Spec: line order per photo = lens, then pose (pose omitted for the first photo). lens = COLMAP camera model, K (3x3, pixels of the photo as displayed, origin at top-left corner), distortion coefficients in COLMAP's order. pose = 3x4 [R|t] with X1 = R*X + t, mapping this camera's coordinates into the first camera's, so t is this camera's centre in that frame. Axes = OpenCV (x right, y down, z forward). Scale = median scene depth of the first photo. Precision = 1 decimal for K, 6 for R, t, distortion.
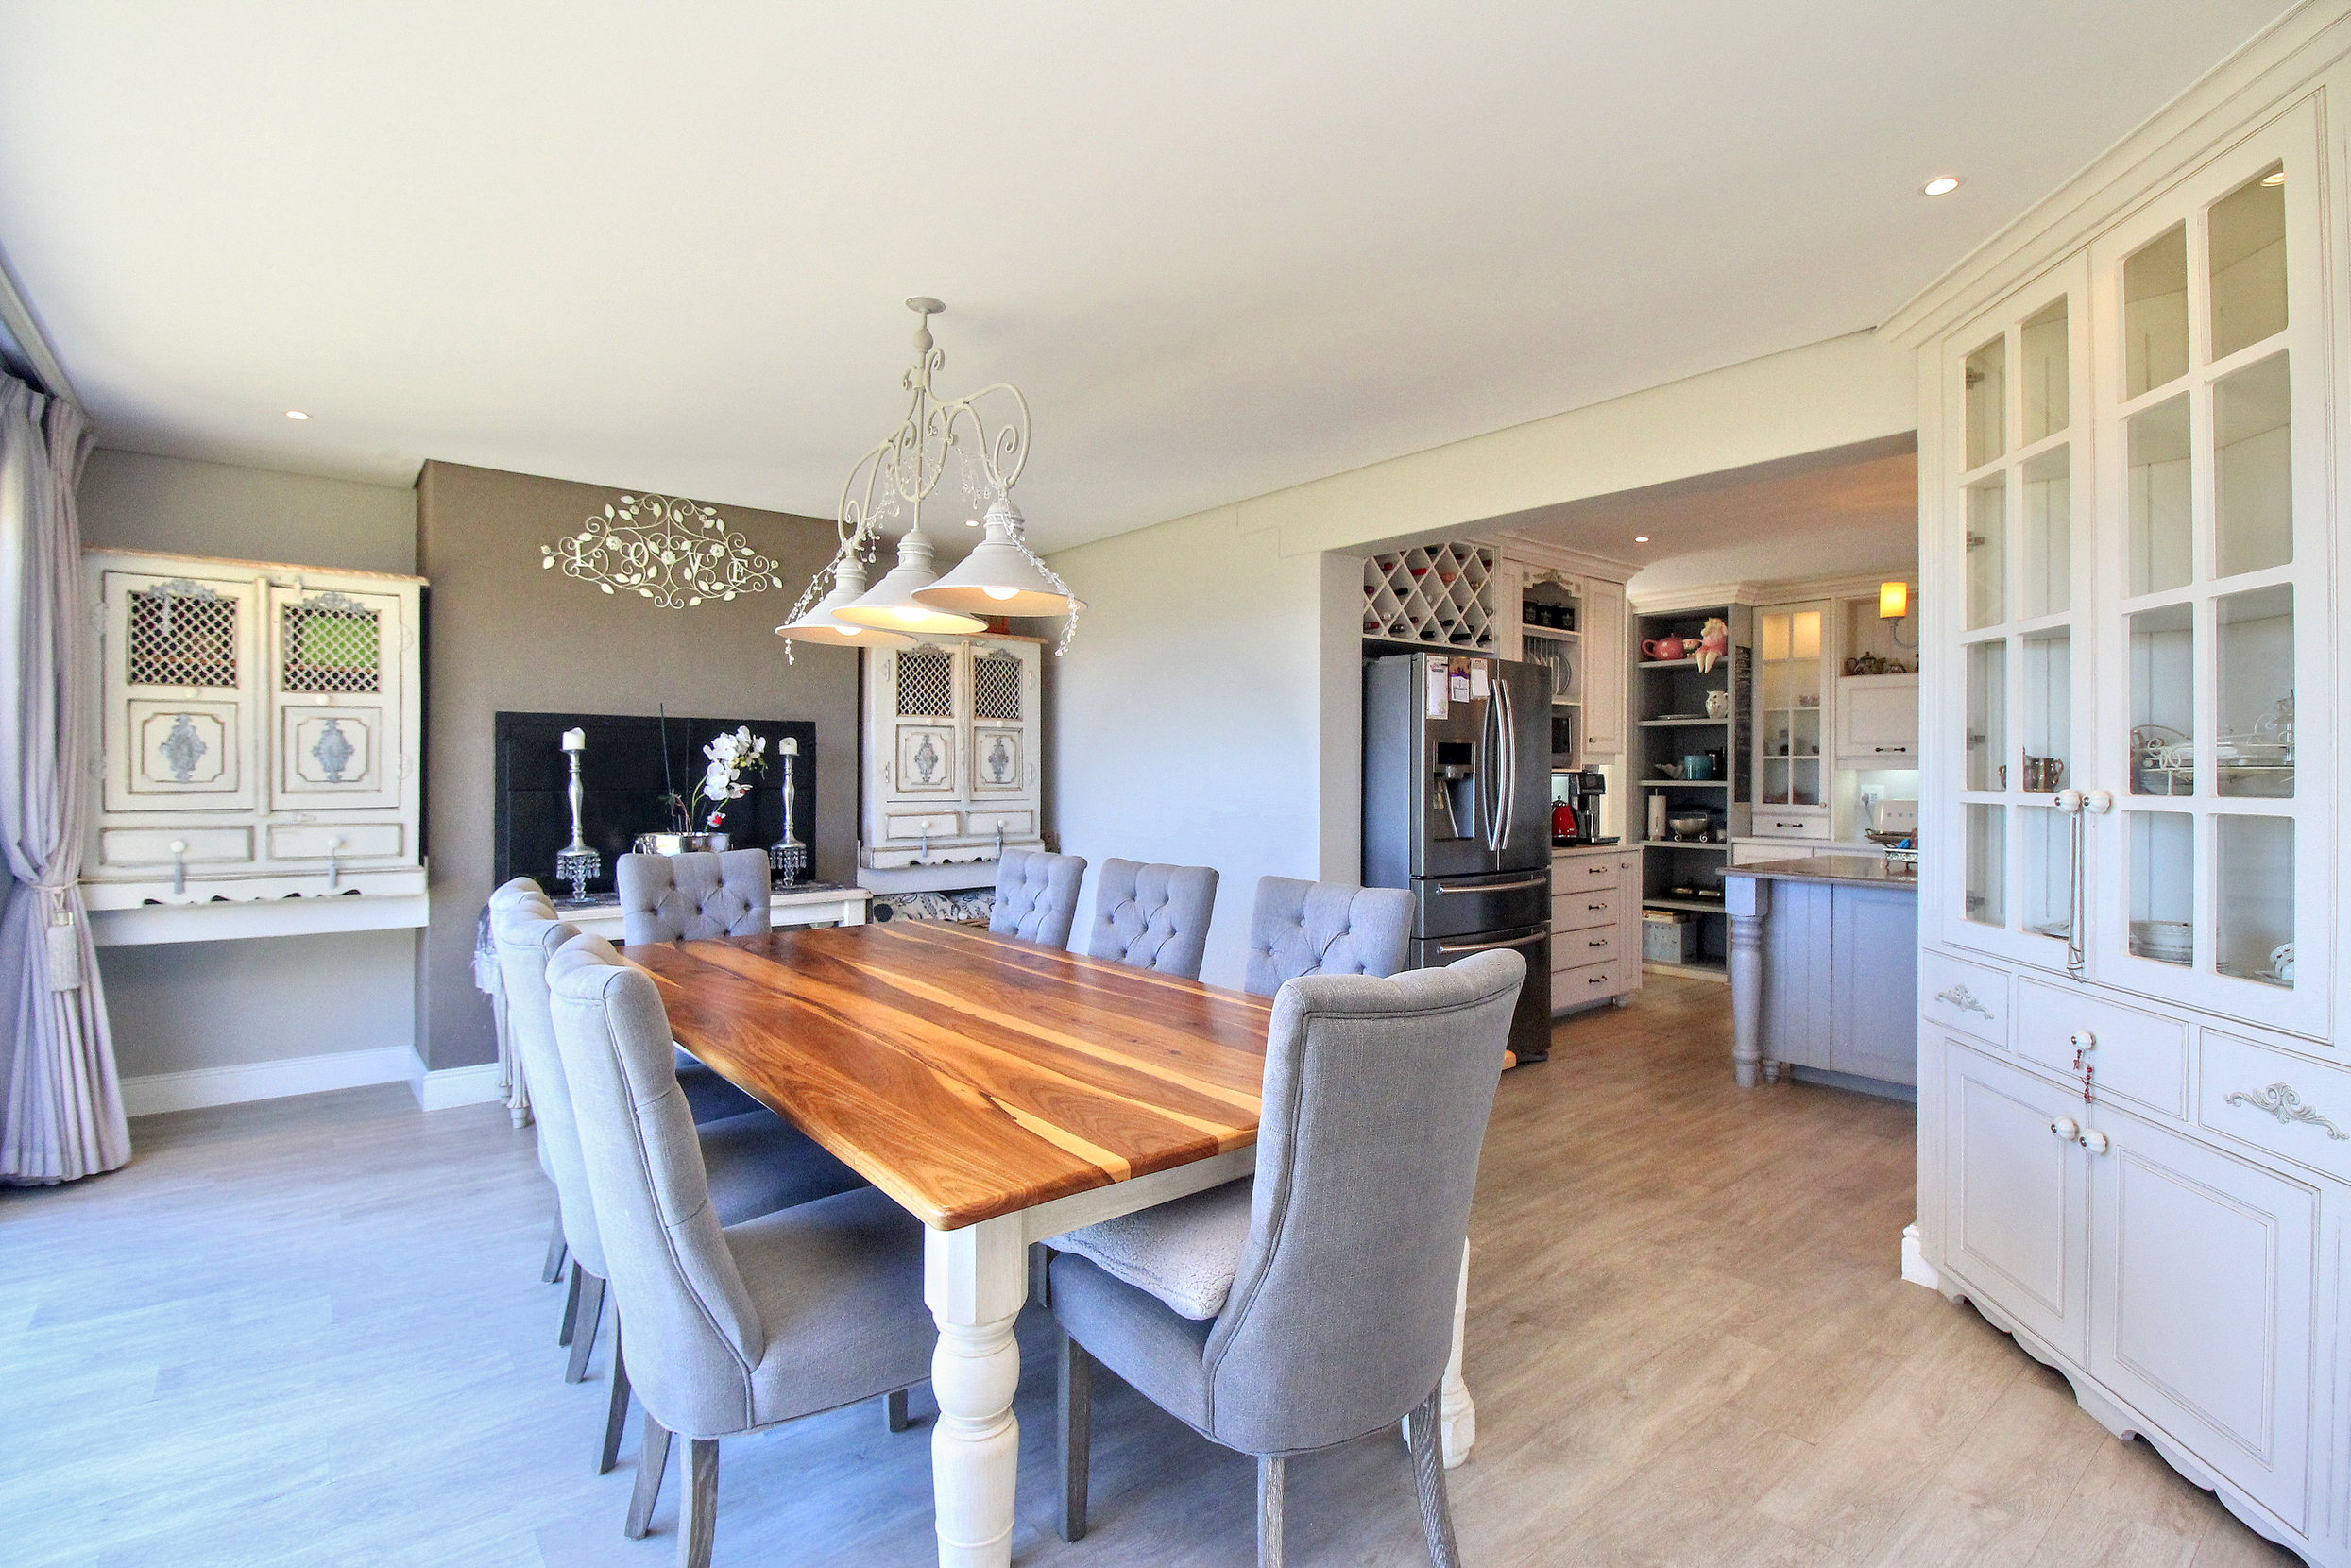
lens RADIAL K [[1104.8, 0, 1176.2], [0, 1104.8, 775.7], [0, 0, 1]] dist [-0.008851, -0.007286]
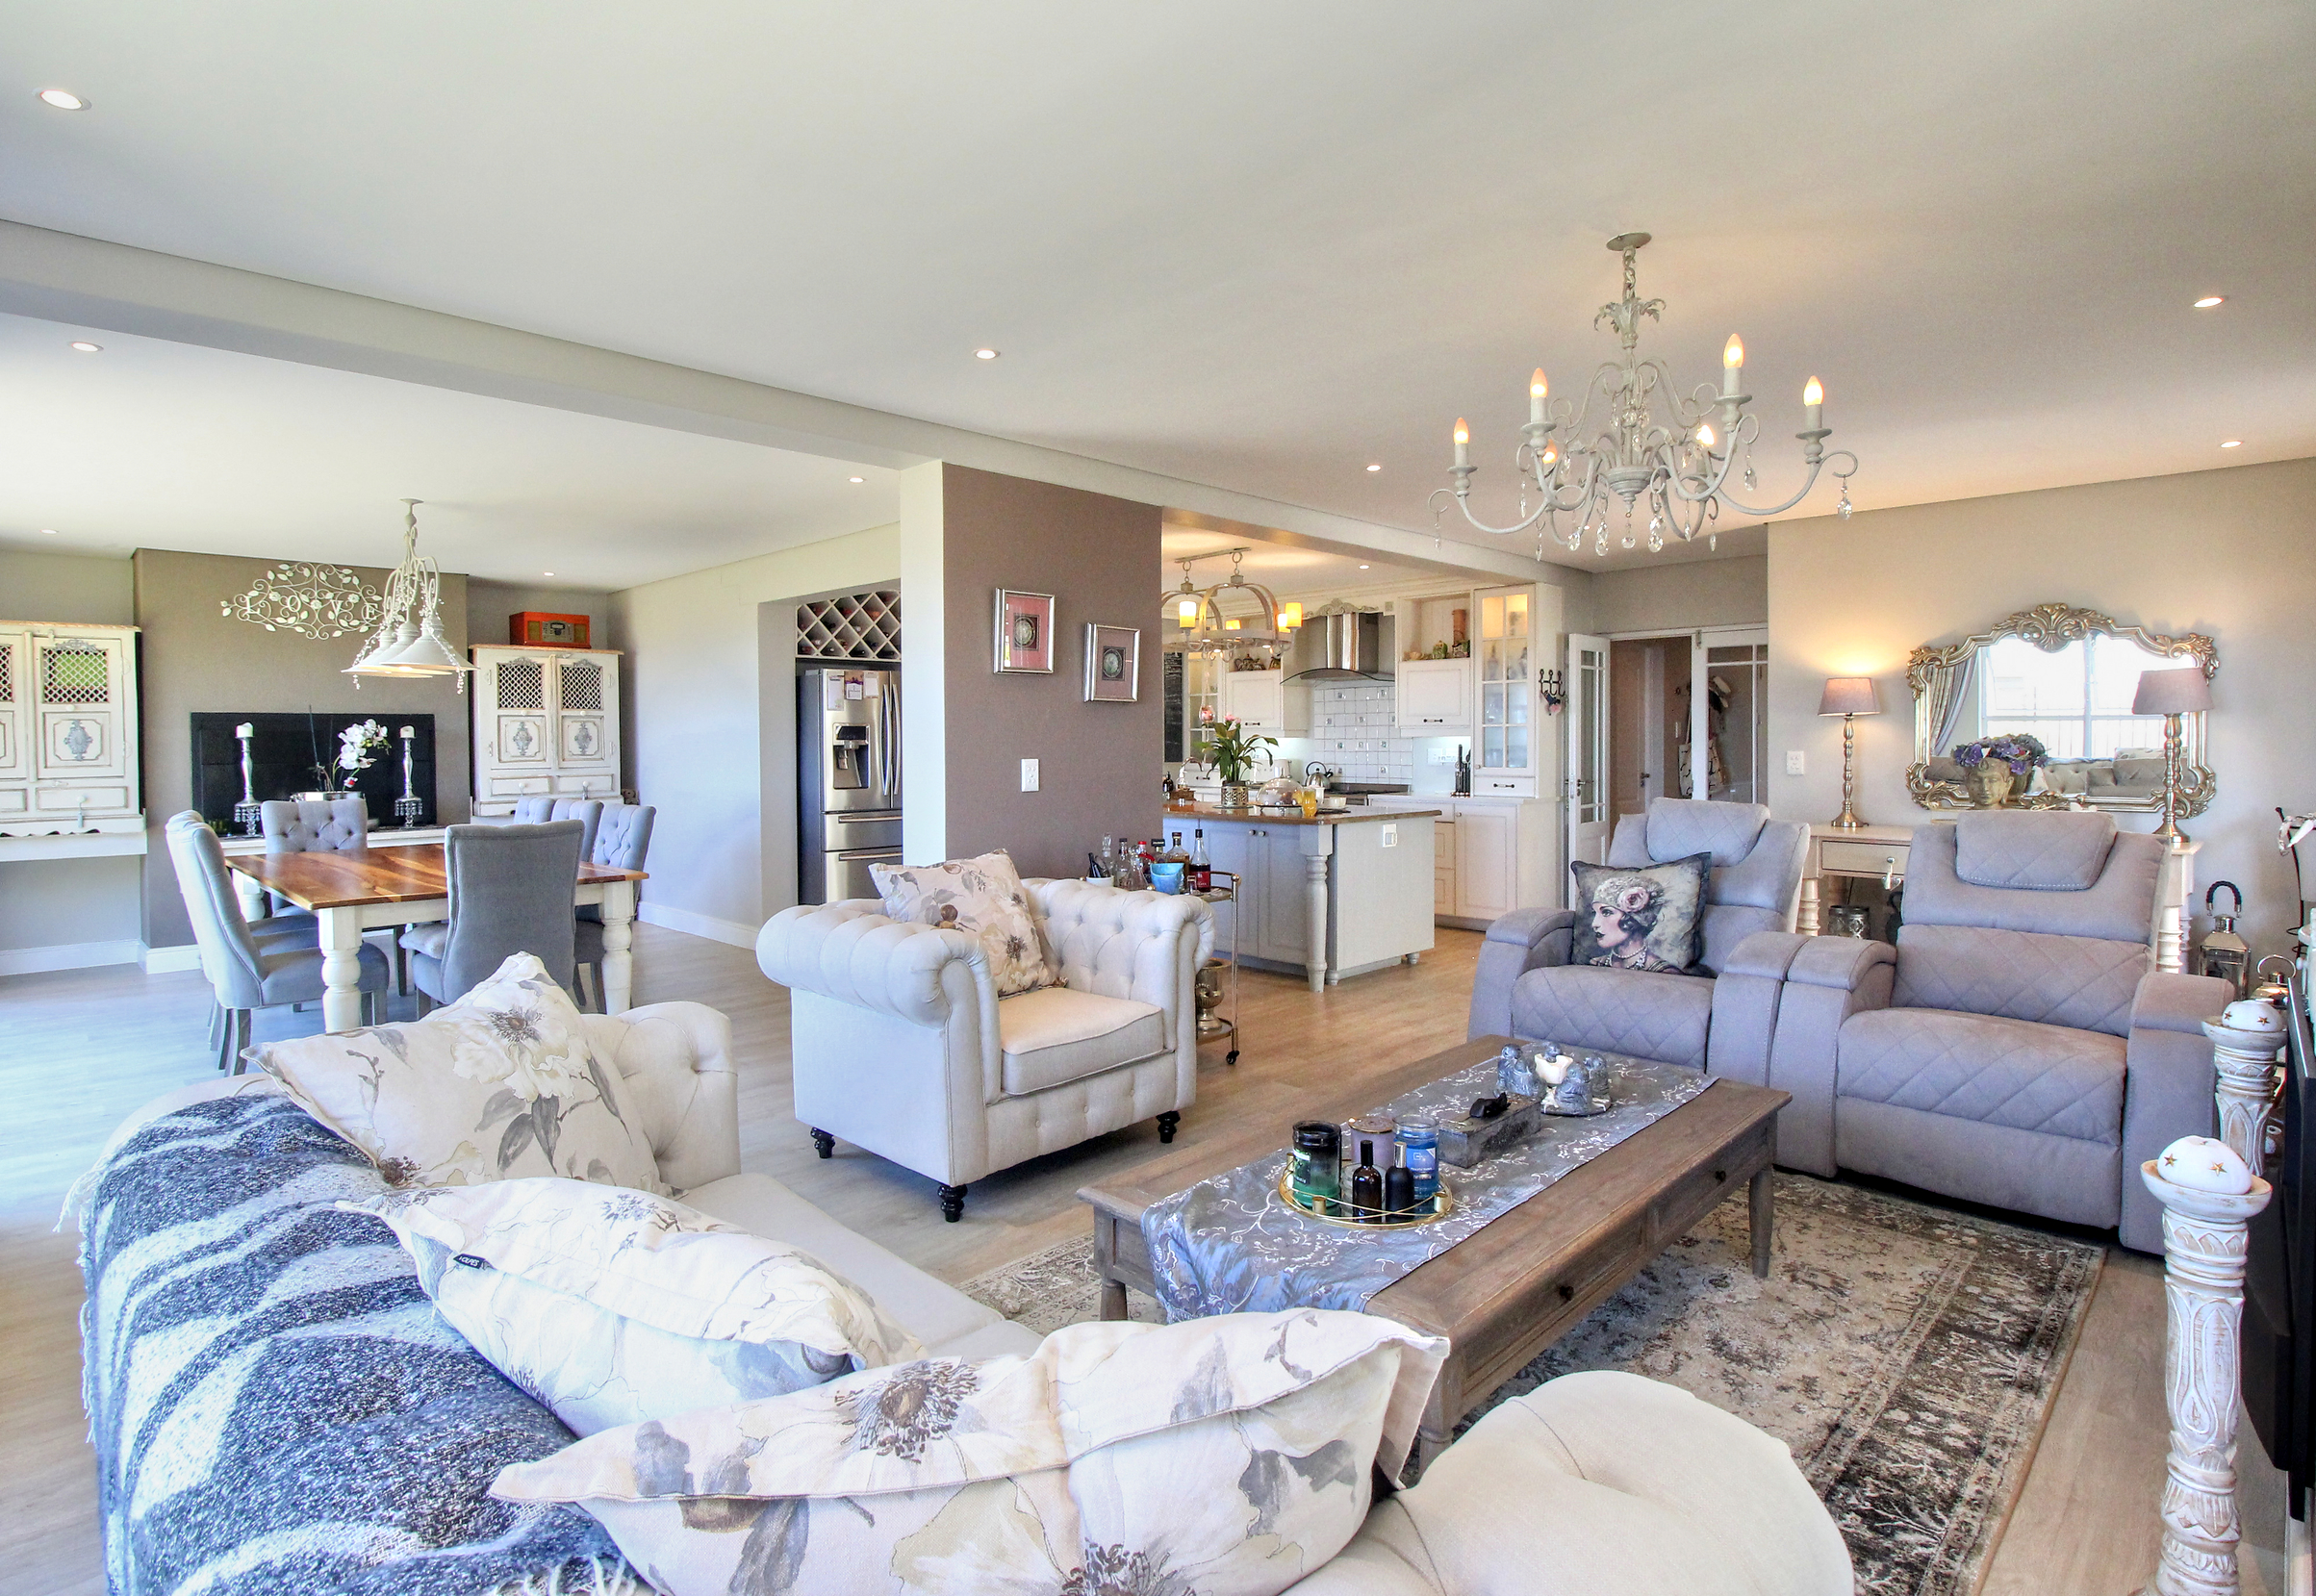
lens RADIAL K [[1162.0, 0, 1154.1], [0, 1162.0, 769.2], [0, 0, 1]] dist [-0.018628, -0.005846]
pose [[0.994176, -0.013376, 0.106935, 0.488628], [0.010990, 0.999678, 0.022873, -0.001585], [-0.107207, -0.021564, 0.994003, -0.652406]]
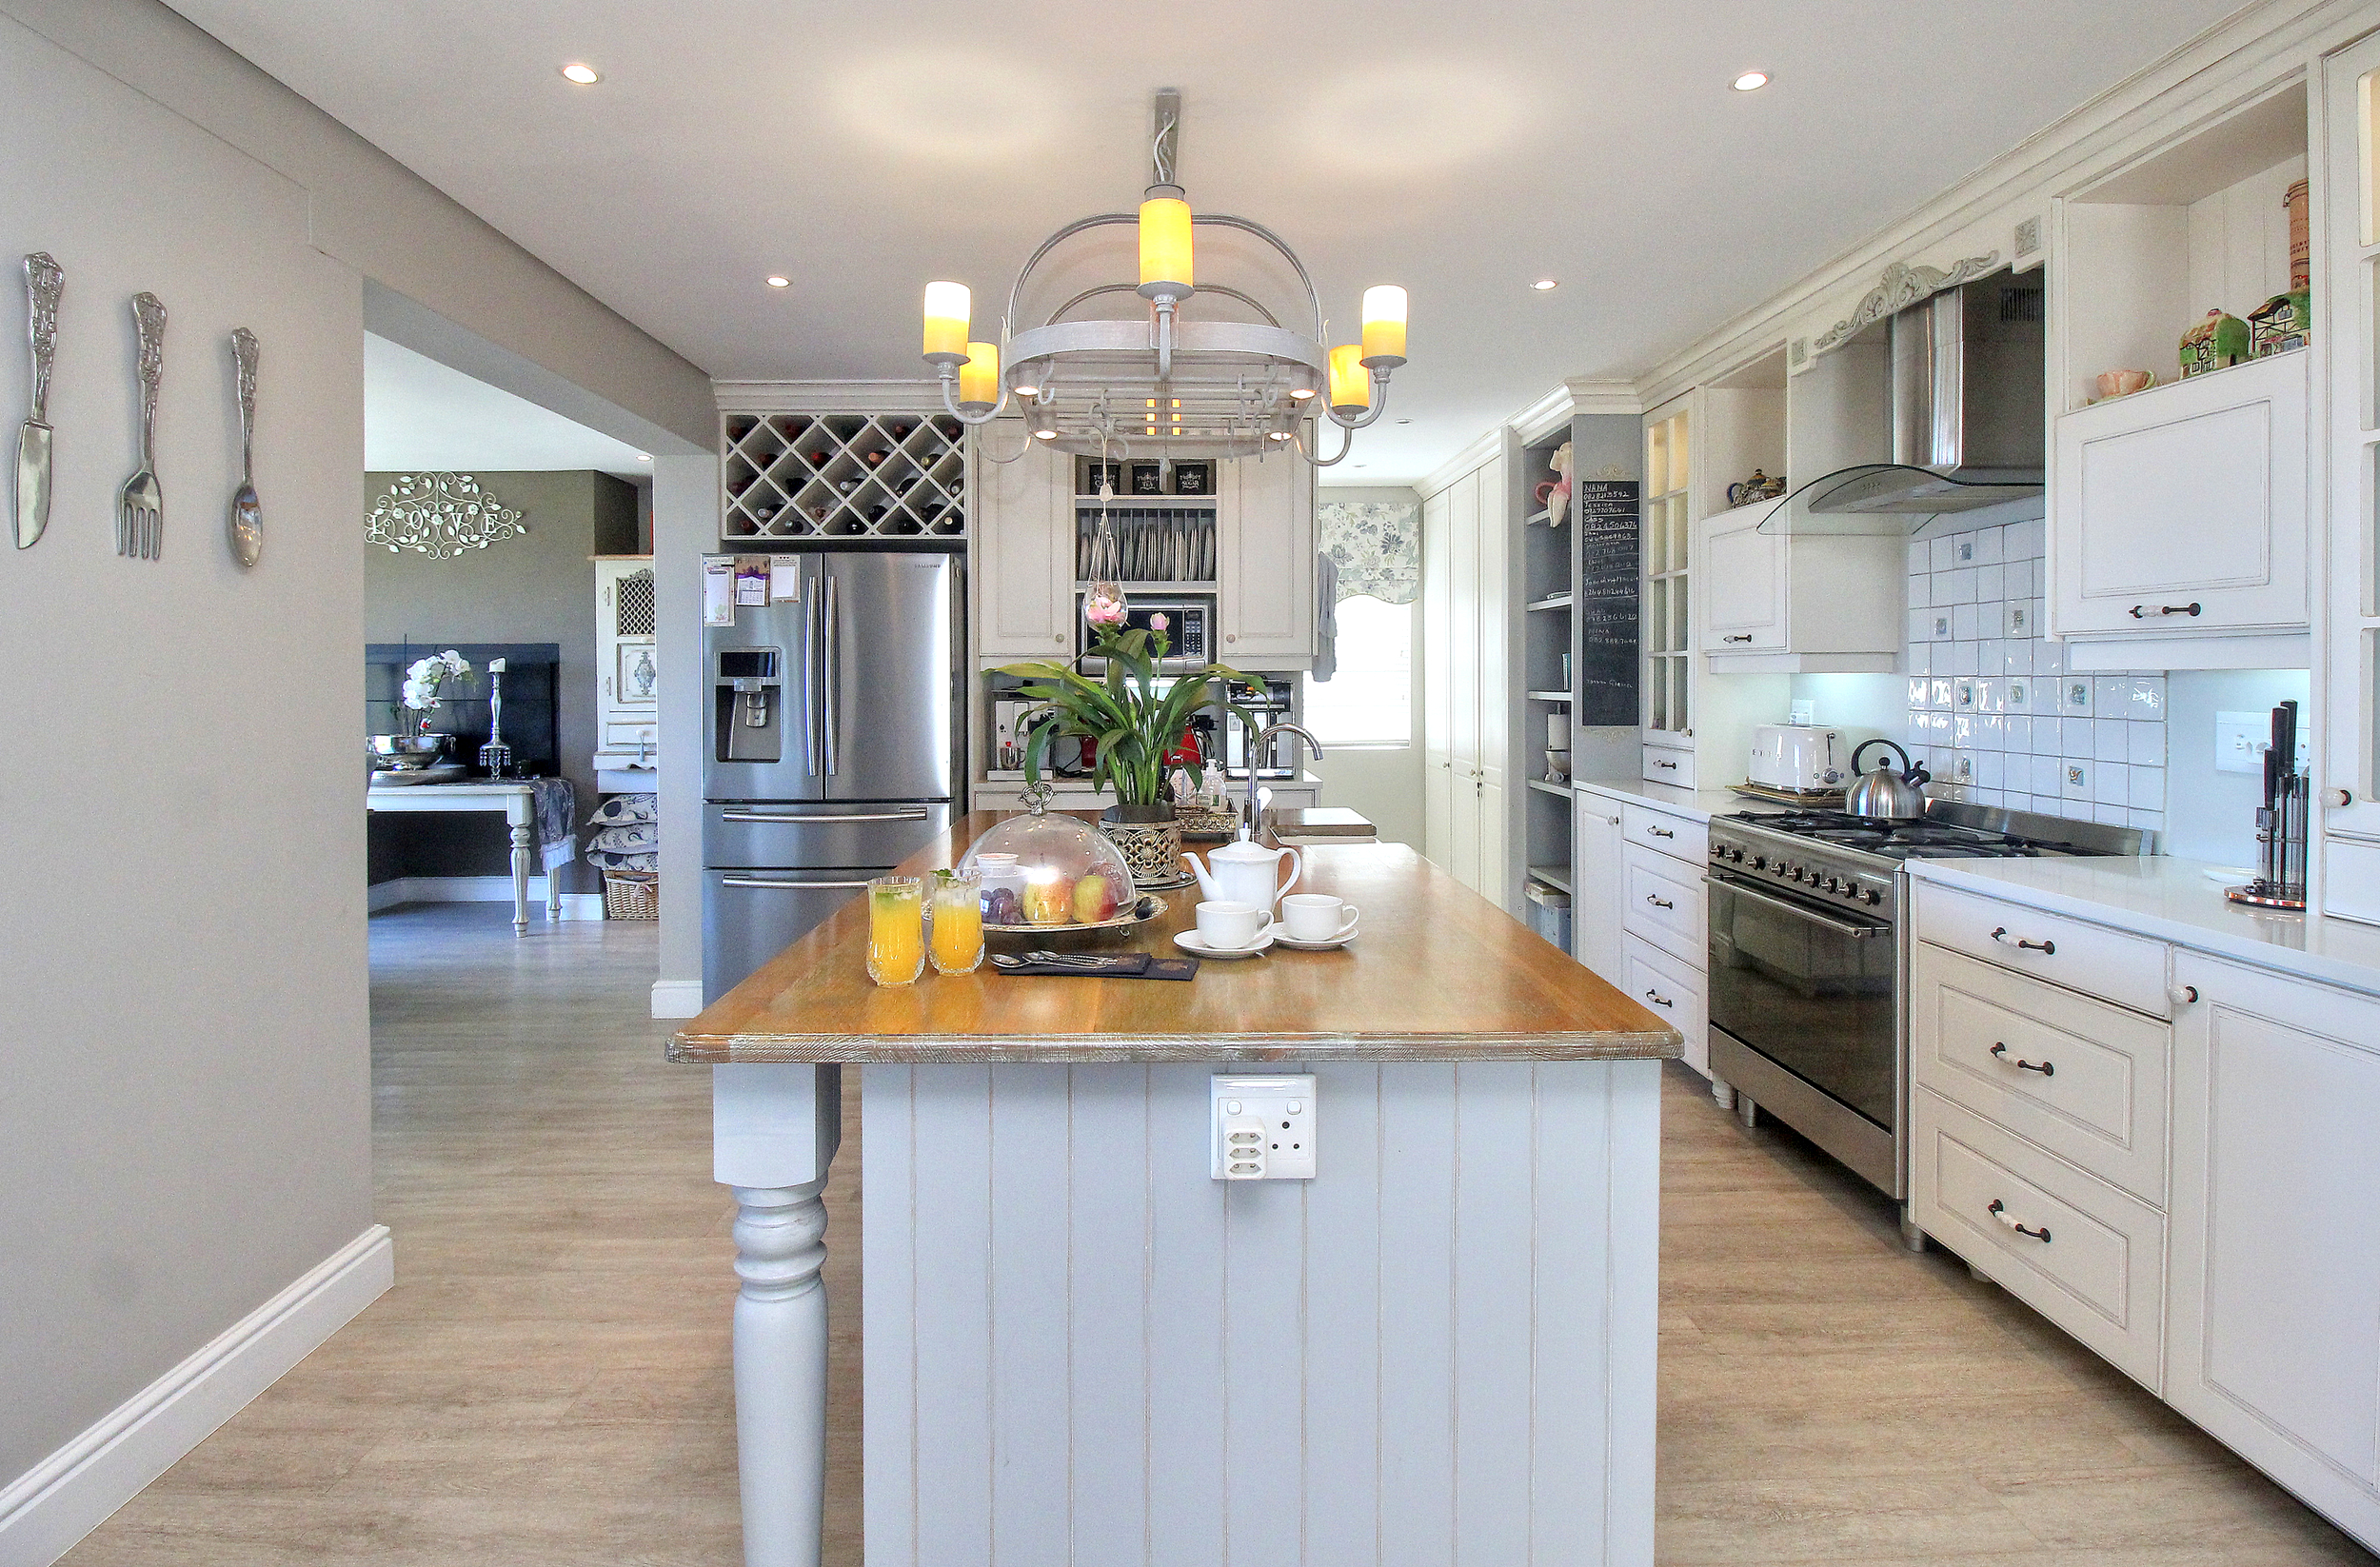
lens RADIAL K [[1196.4, 0, 1178.6], [0, 1196.4, 687.4], [0, 0, 1]] dist [-0.005451, -0.004483]
pose [[0.787511, -0.002451, -0.616296, 1.088953], [0.005374, 0.999981, 0.002889, -0.002191], [0.616277, -0.005587, 0.787509, 0.444113]]
